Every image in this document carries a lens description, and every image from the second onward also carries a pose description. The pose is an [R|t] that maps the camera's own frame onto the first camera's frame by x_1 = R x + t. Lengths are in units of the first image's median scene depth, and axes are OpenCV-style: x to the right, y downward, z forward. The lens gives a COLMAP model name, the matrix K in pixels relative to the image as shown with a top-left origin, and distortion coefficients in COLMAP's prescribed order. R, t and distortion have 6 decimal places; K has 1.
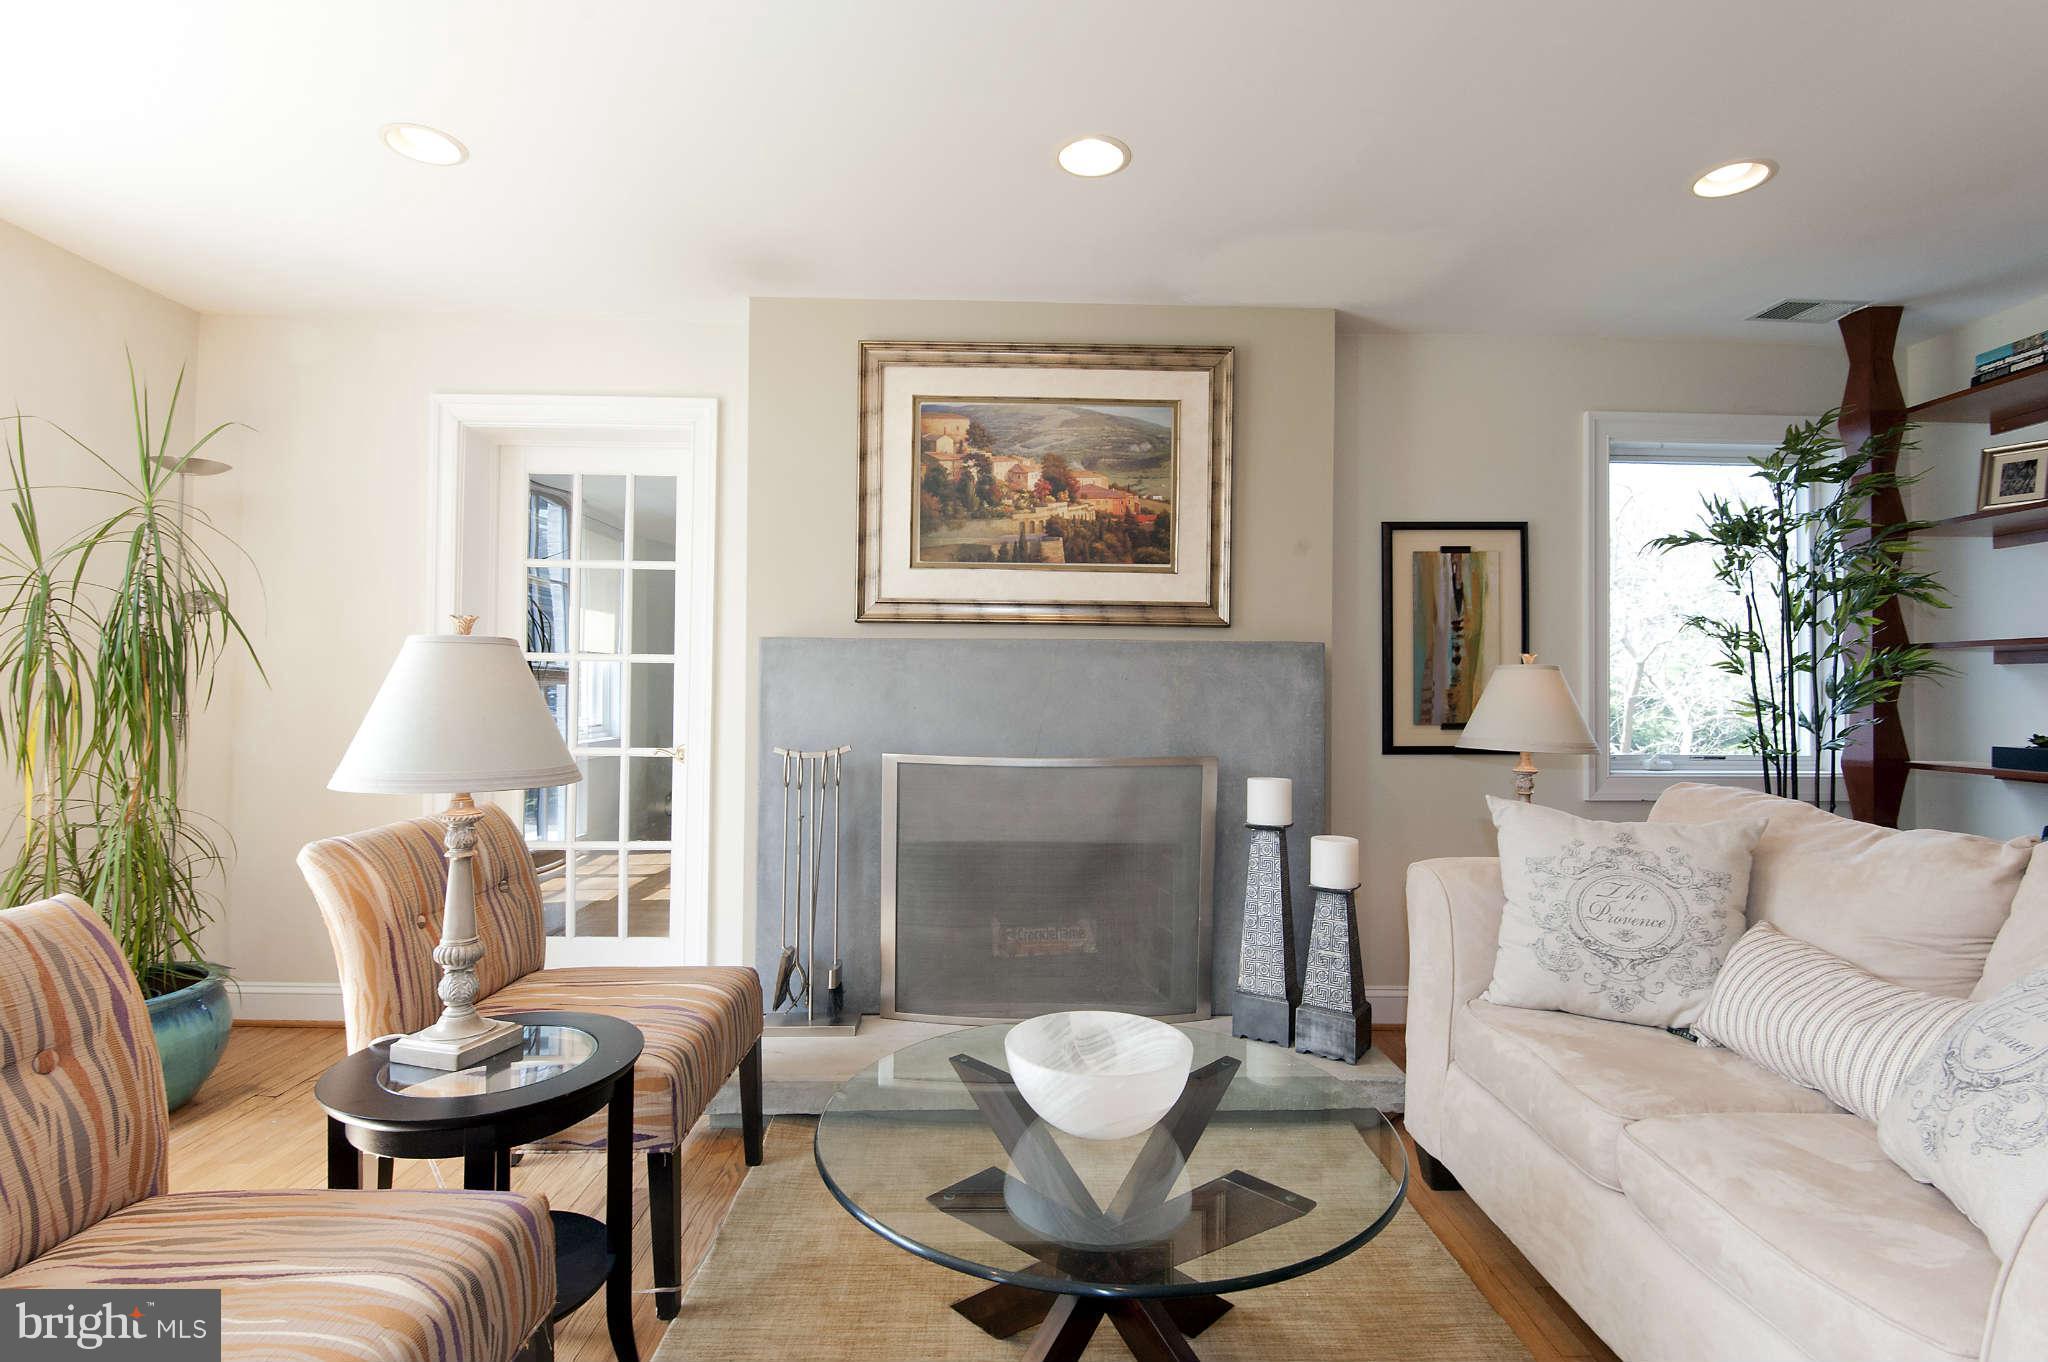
lens RADIAL K [[973.2, 0, 1017.8], [0, 973.2, 654.3], [0, 0, 1]] dist [-0.009836, -0.000825]
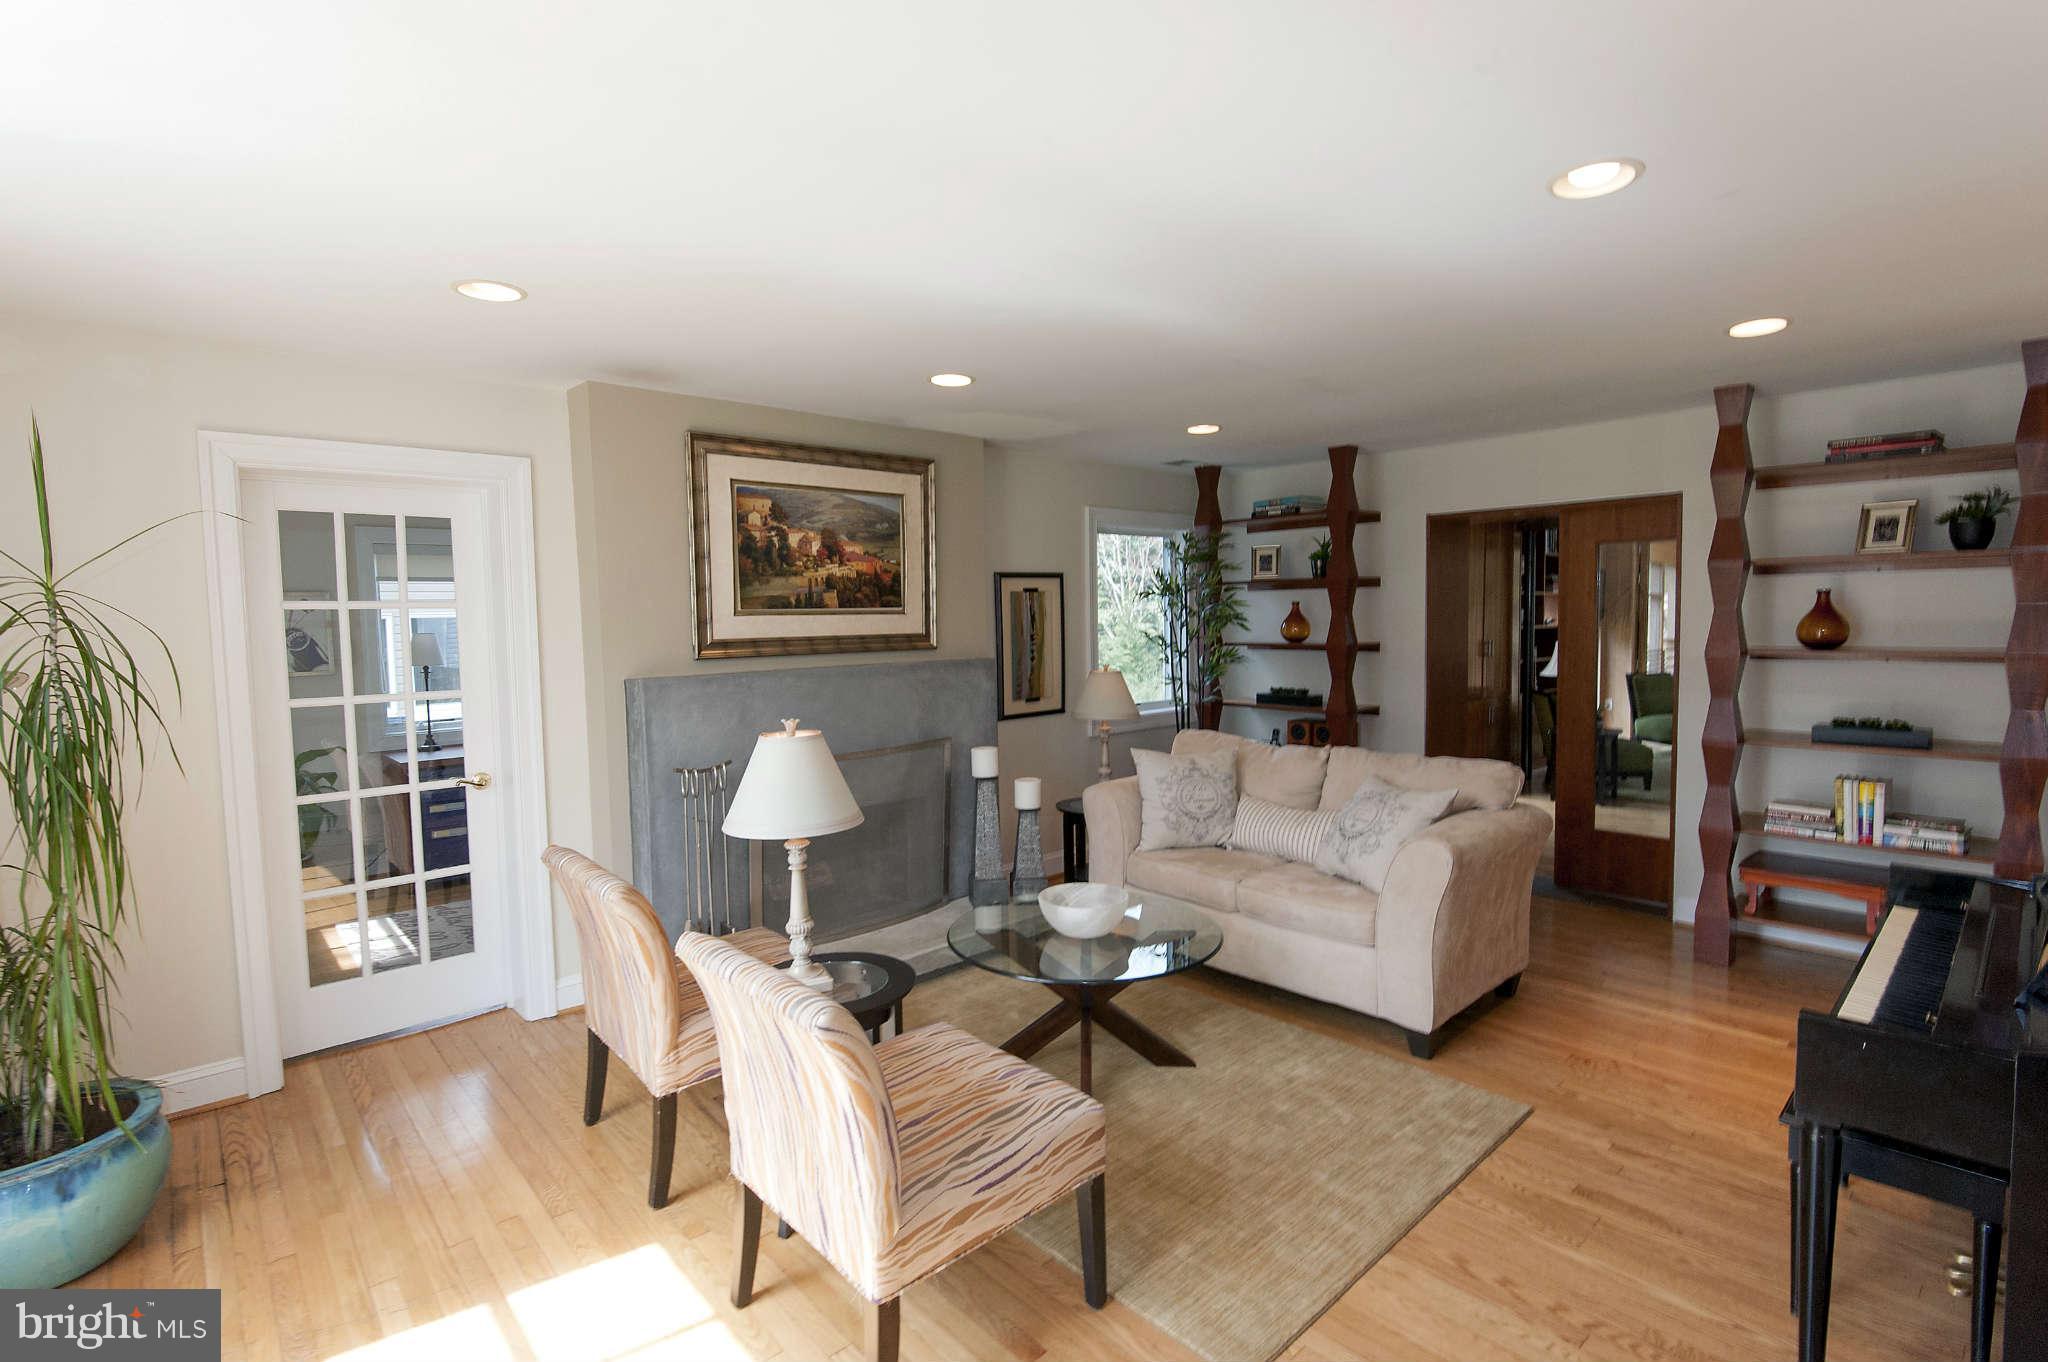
lens RADIAL K [[929.1, 0, 1029.4], [0, 929.1, 669.0], [0, 0, 1]] dist [-0.016350, -0.000244]
pose [[0.762095, -0.057134, 0.644939, -0.603669], [0.002073, 0.996309, 0.085811, -0.120660], [-0.647461, -0.064060, 0.759401, -0.188970]]
